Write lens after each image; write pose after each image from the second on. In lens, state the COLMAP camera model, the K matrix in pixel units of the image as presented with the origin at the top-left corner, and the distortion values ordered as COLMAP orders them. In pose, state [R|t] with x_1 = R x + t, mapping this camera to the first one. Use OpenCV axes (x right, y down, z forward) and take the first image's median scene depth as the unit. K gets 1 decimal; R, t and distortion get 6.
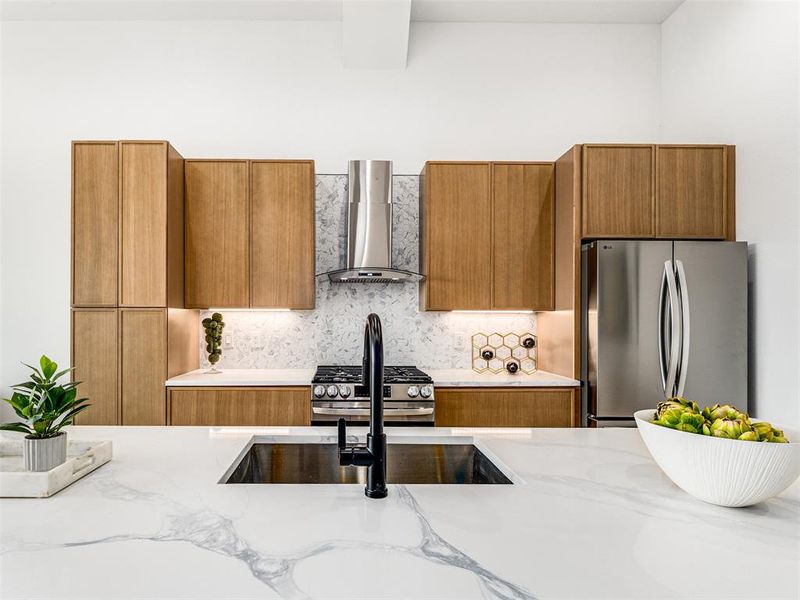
lens RADIAL K [[407.5, 0, 360.2], [0, 407.5, 321.4], [0, 0, 1]] dist [-0.006988, -0.000345]
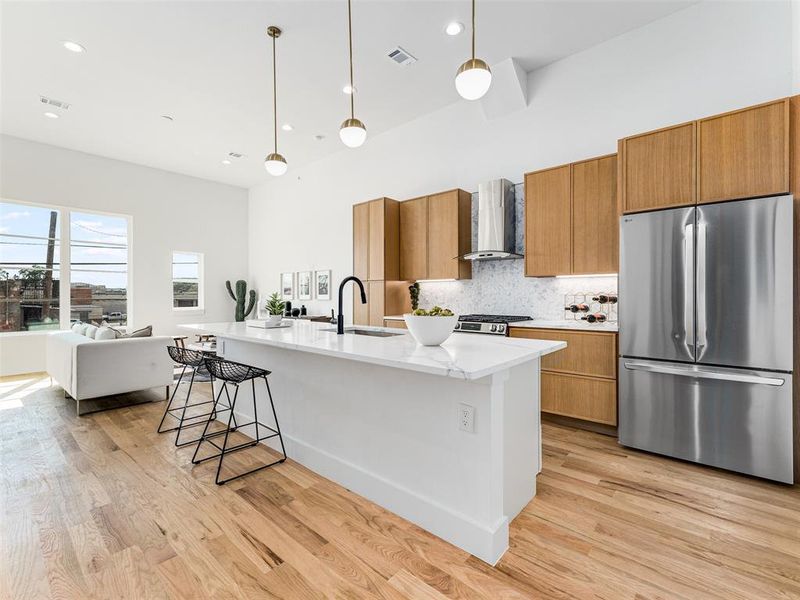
lens RADIAL K [[365.6, 0, 401.2], [0, 365.6, 295.4], [0, 0, 1]] dist [-0.000602, 0.001394]
pose [[0.746478, -0.004818, -0.665393, 0.765361], [0.000521, 0.999978, -0.006656, 0.052151], [0.665410, 0.004622, 0.746463, -0.285417]]
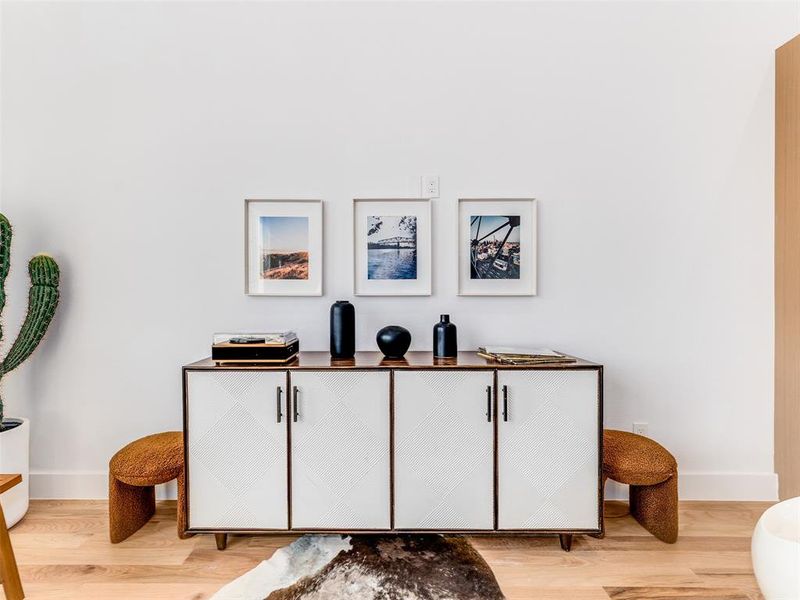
lens RADIAL K [[402.3, 0, 399.7], [0, 402.3, 302.8], [0, 0, 1]] dist [-0.003307, -0.000738]
pose [[0.999855, -0.001922, -0.016941, -1.459820], [0.001974, 0.999993, 0.003072, 0.077117], [0.016935, -0.003105, 0.999852, 0.372703]]
